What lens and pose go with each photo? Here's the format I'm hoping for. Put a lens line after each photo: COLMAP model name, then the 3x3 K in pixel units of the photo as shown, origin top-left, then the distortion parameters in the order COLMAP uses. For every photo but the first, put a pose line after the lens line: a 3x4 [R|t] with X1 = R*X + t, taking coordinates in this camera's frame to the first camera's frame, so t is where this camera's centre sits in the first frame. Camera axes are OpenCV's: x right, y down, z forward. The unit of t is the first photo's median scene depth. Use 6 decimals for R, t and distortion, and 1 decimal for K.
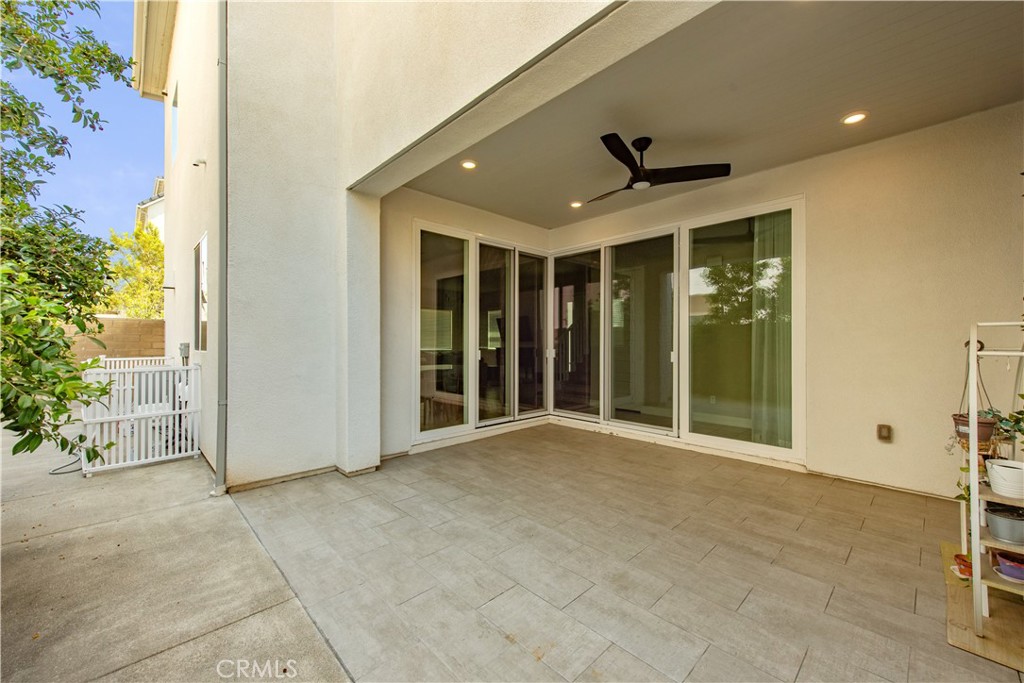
lens RADIAL K [[405.5, 0, 515.2], [0, 405.5, 341.2], [0, 0, 1]] dist [0.014474, -0.001052]
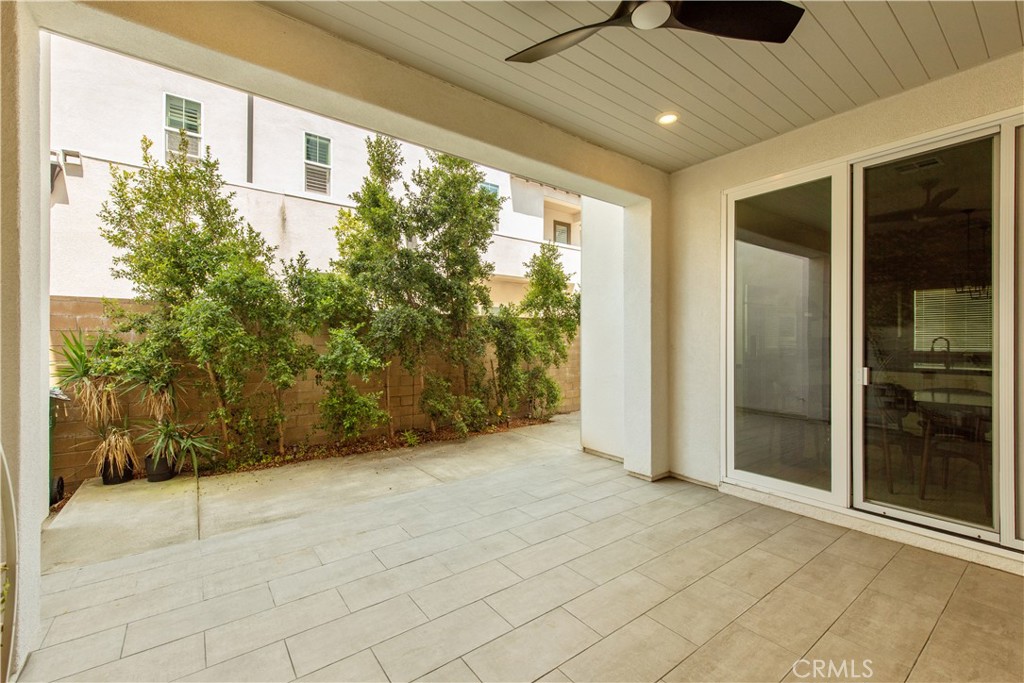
lens RADIAL K [[430.0, 0, 514.8], [0, 430.0, 339.0], [0, 0, 1]] dist [0.001761, -0.000669]
pose [[-0.124290, -0.005132, -0.992233, 0.824757], [-0.006349, 0.999970, -0.004377, -0.016846], [0.992226, 0.005756, -0.124318, 0.930500]]
